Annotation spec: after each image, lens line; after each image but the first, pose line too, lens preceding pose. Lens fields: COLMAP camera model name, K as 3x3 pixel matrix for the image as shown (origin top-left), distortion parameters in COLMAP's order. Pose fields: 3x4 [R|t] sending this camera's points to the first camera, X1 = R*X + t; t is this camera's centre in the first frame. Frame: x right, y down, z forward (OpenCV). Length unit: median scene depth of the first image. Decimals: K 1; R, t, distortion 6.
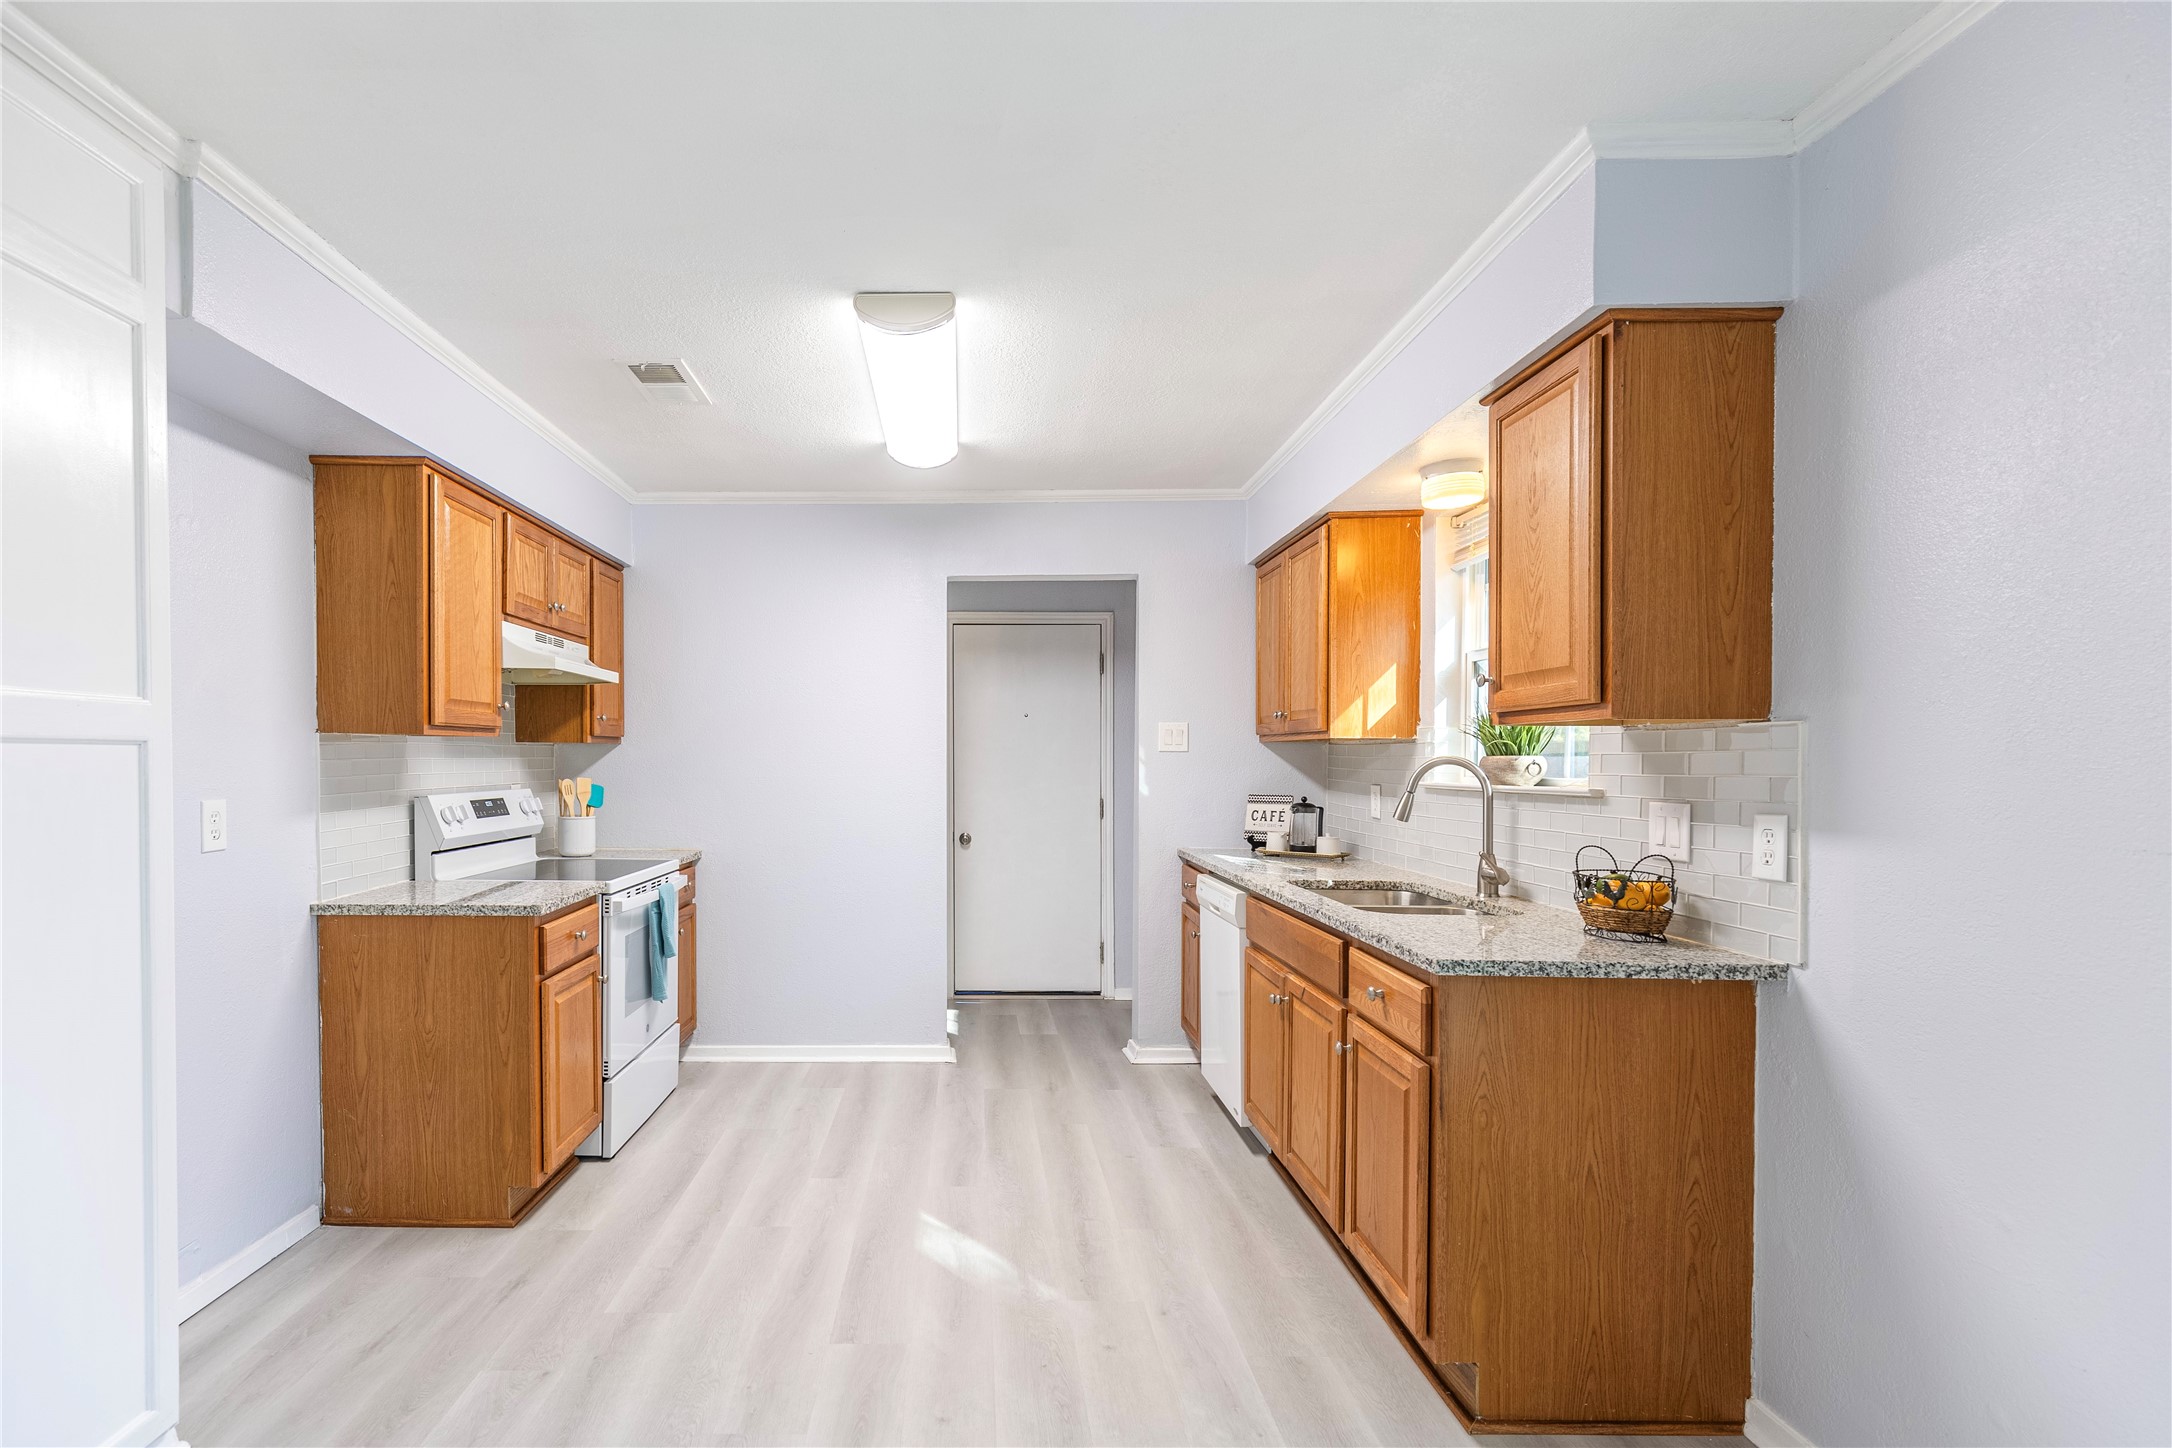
lens RADIAL K [[1035.7, 0, 893.8], [0, 1035.7, 771.1], [0, 0, 1]] dist [0.011660, -0.000045]
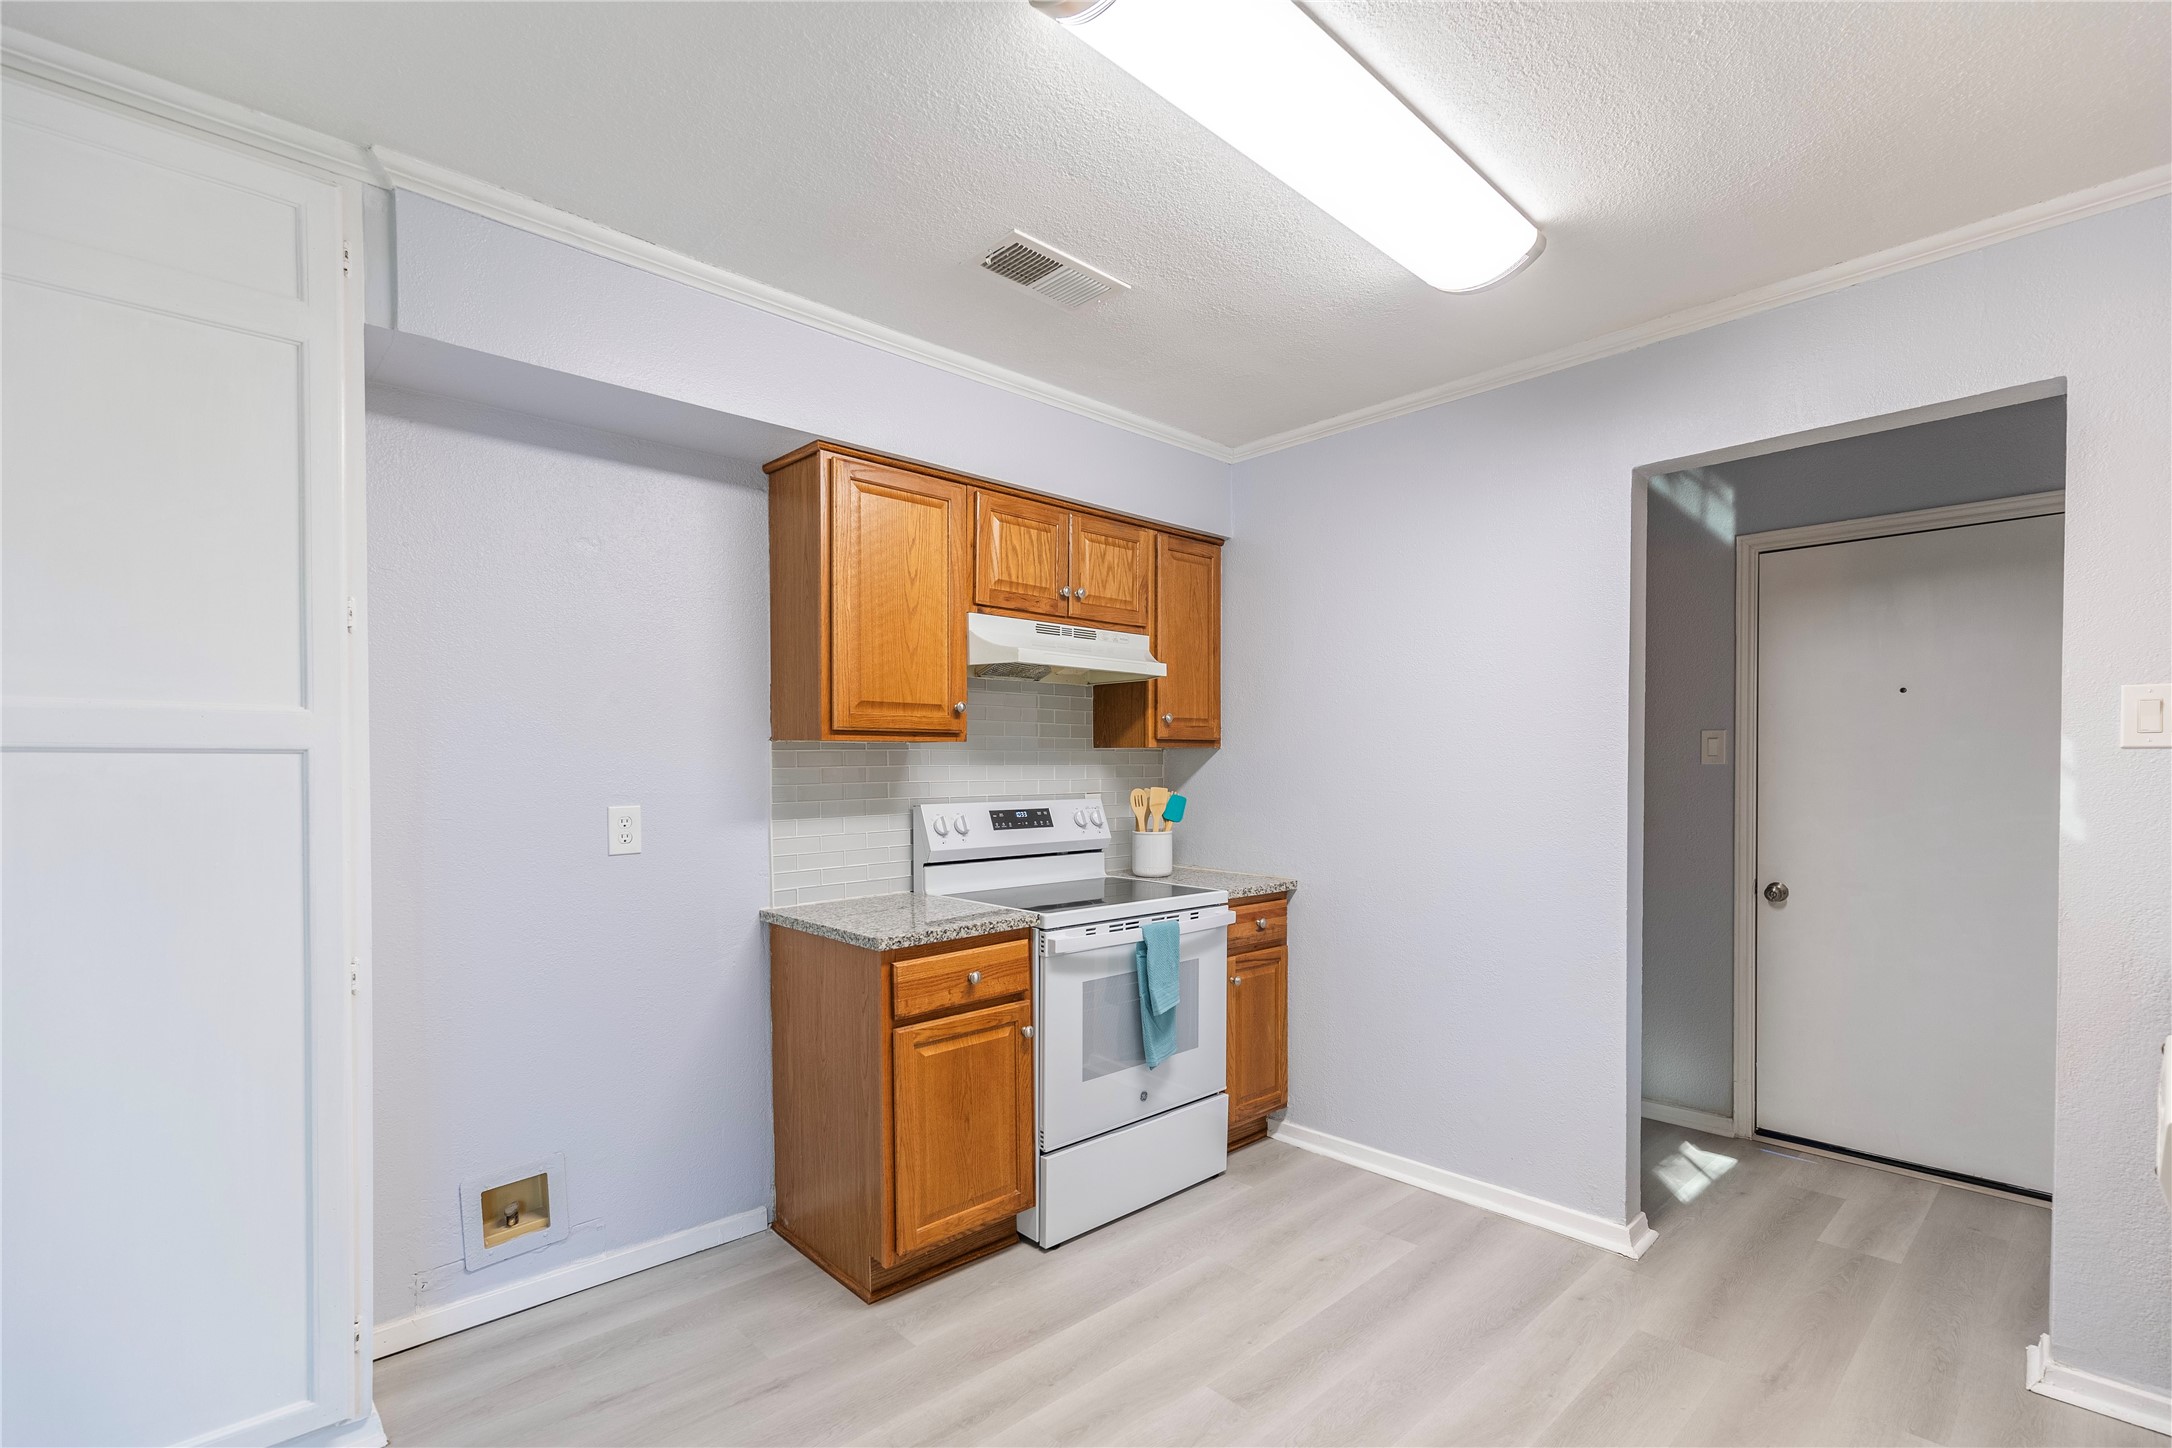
lens RADIAL K [[975.6, 0, 1084.3], [0, 975.6, 783.7], [0, 0, 1]] dist [0.008176, -0.000096]
pose [[0.729675, 0.011849, -0.683691, 0.278352], [-0.007138, 0.999927, 0.009712, -0.005610], [0.683756, -0.002206, 0.729707, 0.456279]]
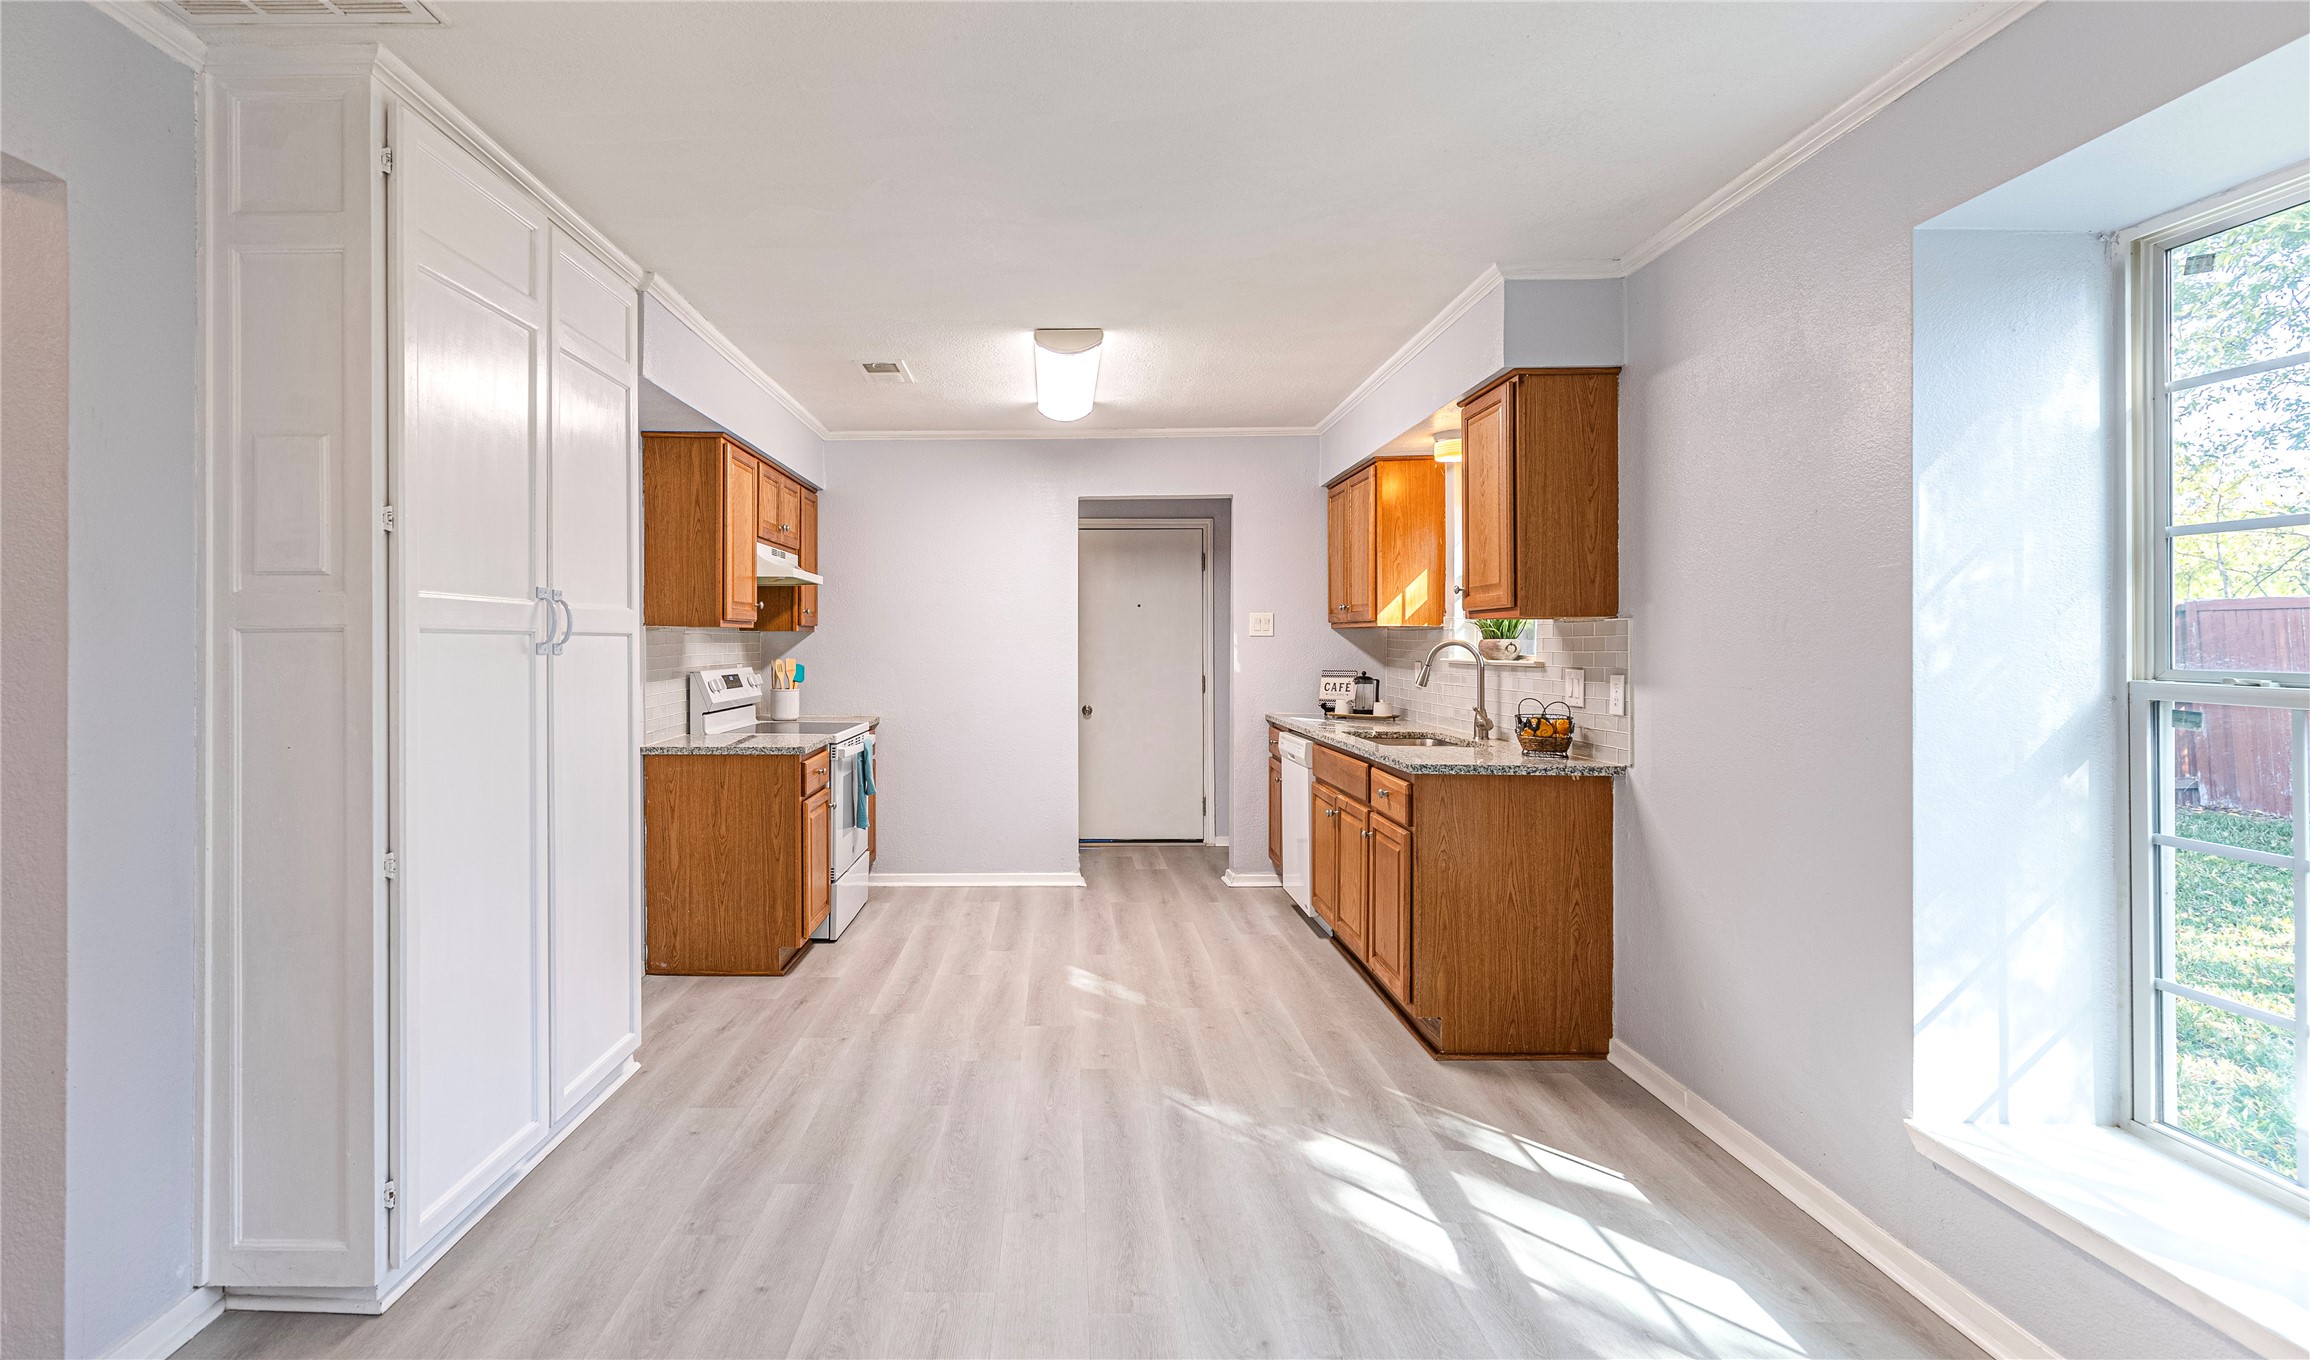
lens RADIAL K [[1096.2, 0, 935.4], [0, 1096.2, 654.5], [0, 0, 1]] dist [0.017316, 0.000092]
pose [[0.999133, -0.002815, -0.041549, -0.085228], [0.002771, 0.999996, -0.001112, 0.004573], [0.041552, 0.000996, 0.999136, -0.423238]]
